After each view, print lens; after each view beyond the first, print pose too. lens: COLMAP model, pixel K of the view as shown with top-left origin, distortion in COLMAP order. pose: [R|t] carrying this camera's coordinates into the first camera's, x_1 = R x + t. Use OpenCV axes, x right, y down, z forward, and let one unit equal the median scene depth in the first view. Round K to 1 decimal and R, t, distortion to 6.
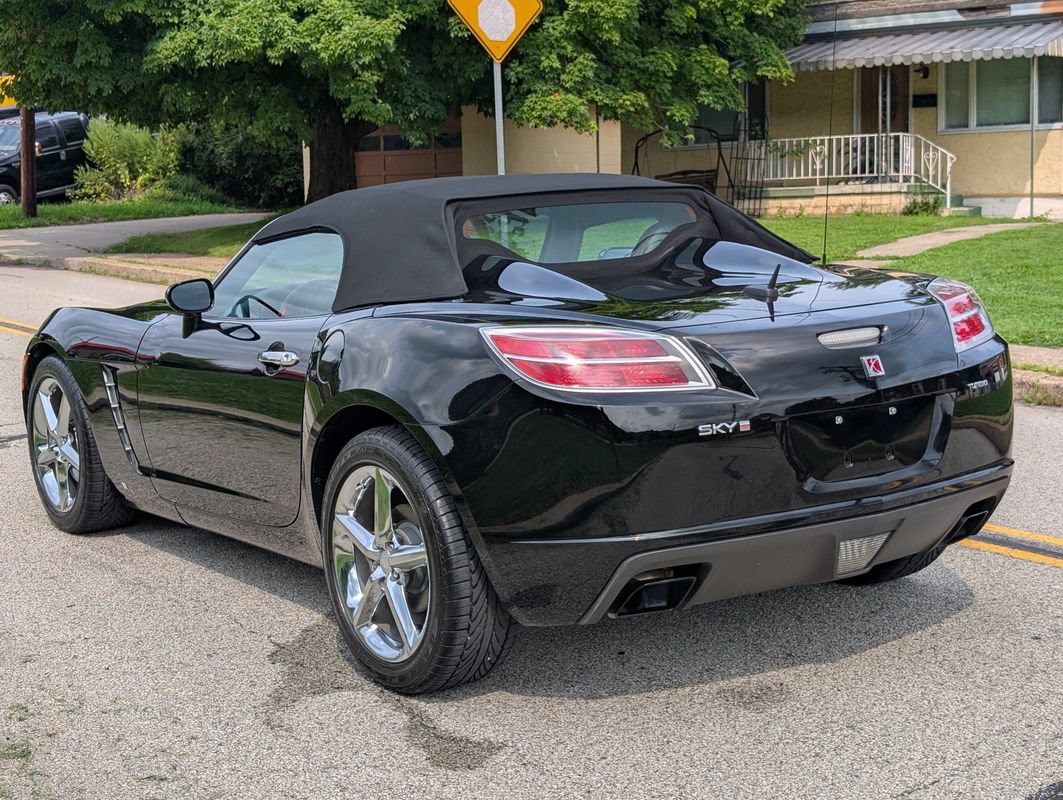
lens RADIAL K [[1639.0, 0, 499.7], [0, 1639.0, 402.8], [0, 0, 1]] dist [0.206943, -0.958742]
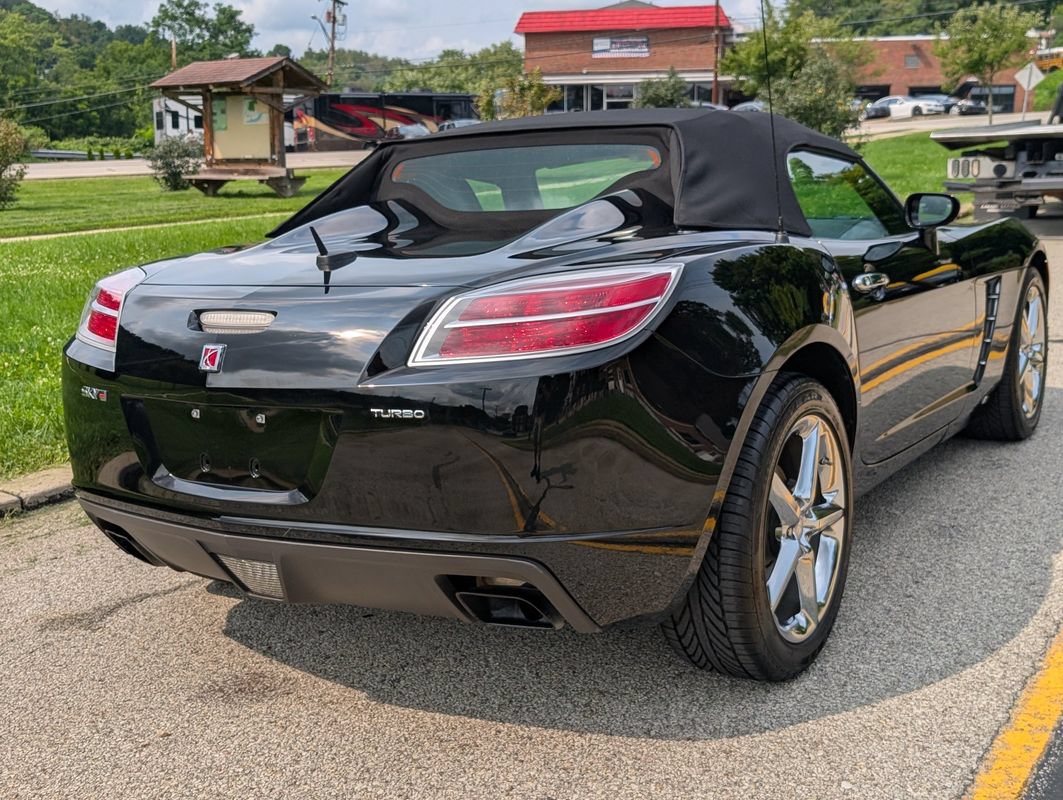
lens RADIAL K [[1239.4, 0, 531.5], [0, 1239.4, 400.0], [0, 0, 1]] dist [0.071433, -0.232018]
pose [[0.409430, 0.188769, -0.892599, 0.192962], [-0.096108, 0.981841, 0.163557, -0.026954], [0.907265, 0.018821, 0.420137, 0.199760]]
